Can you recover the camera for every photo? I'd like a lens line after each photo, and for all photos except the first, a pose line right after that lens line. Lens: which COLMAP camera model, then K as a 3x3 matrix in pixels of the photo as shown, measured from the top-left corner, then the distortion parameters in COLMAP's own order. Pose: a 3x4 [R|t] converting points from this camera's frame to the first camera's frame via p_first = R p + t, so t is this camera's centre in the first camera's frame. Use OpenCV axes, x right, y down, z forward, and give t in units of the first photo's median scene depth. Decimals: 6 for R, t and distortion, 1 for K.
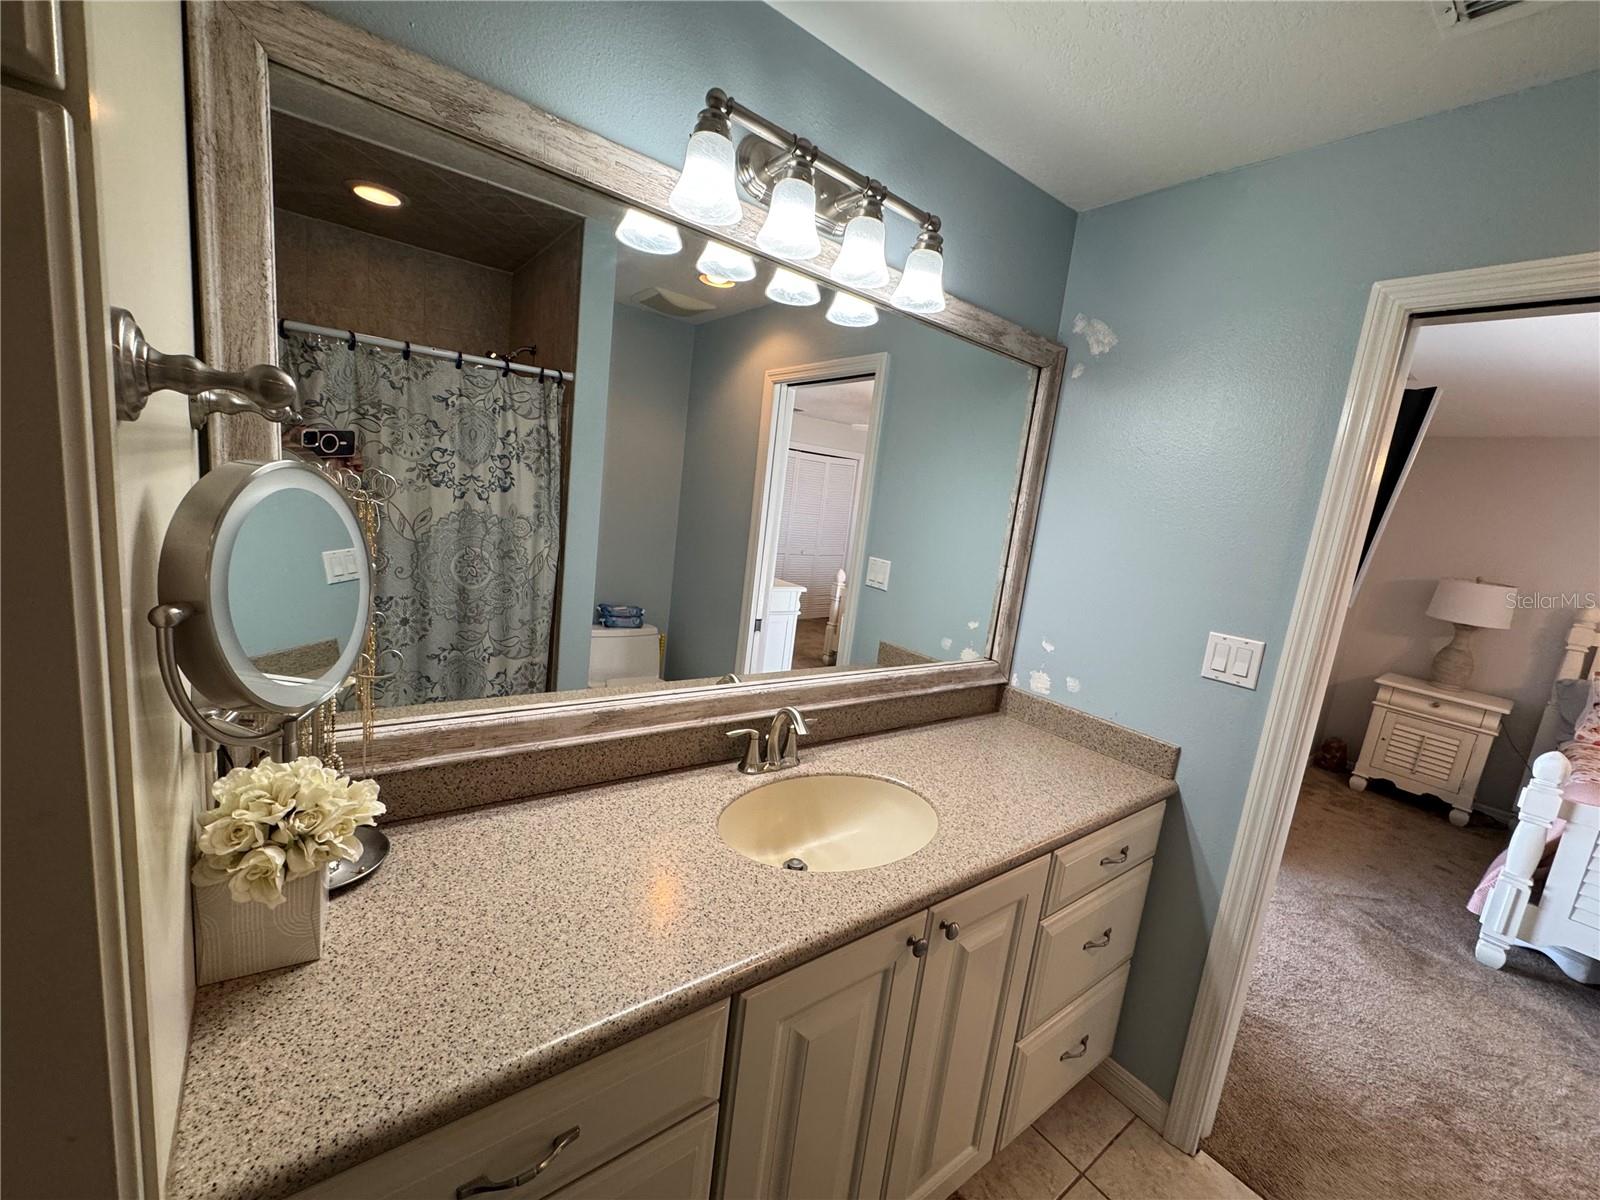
lens RADIAL K [[641.2, 0, 790.4], [0, 641.2, 606.5], [0, 0, 1]] dist [-0.006122, 0.000461]
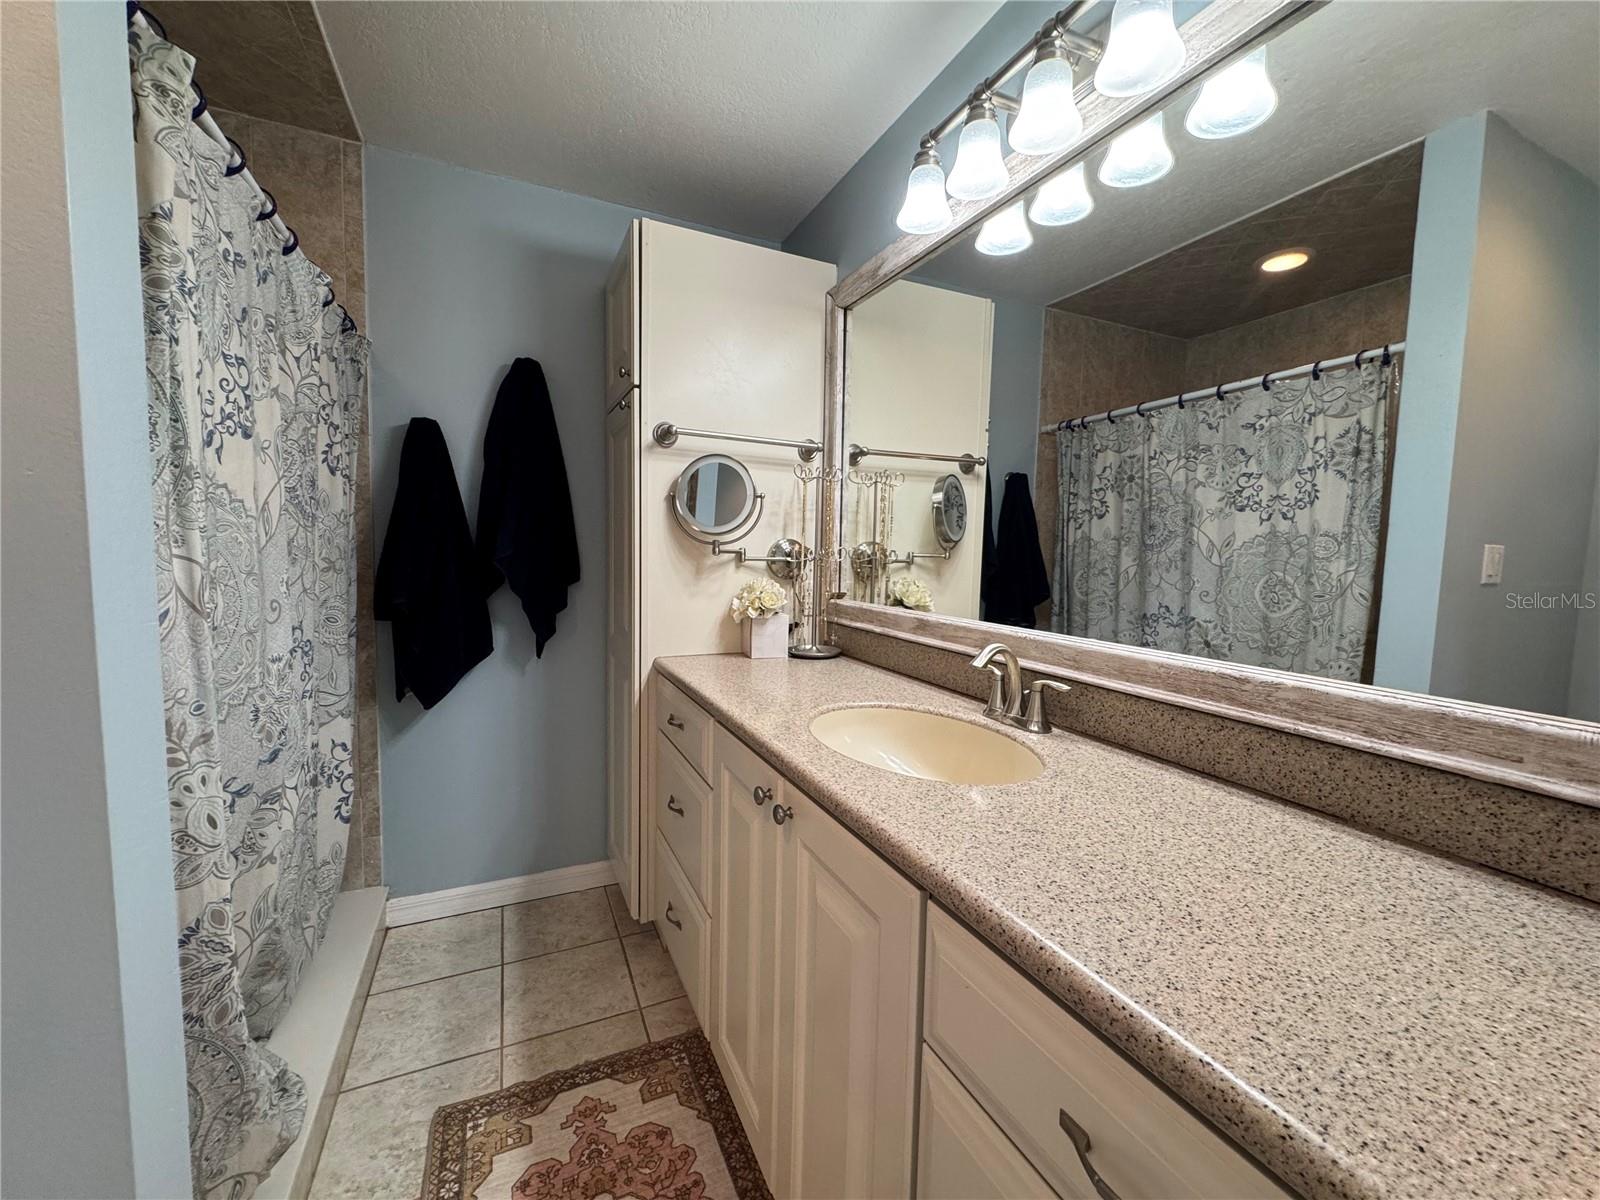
lens RADIAL K [[641.2, 0, 802.7], [0, 641.2, 592.4], [0, 0, 1]] dist [-0.006122, 0.000461]
pose [[-0.199314, -0.052439, -0.978532, 0.569221], [-0.216615, 0.976223, -0.008193, 0.096700], [0.955695, 0.210331, -0.205934, 0.569986]]
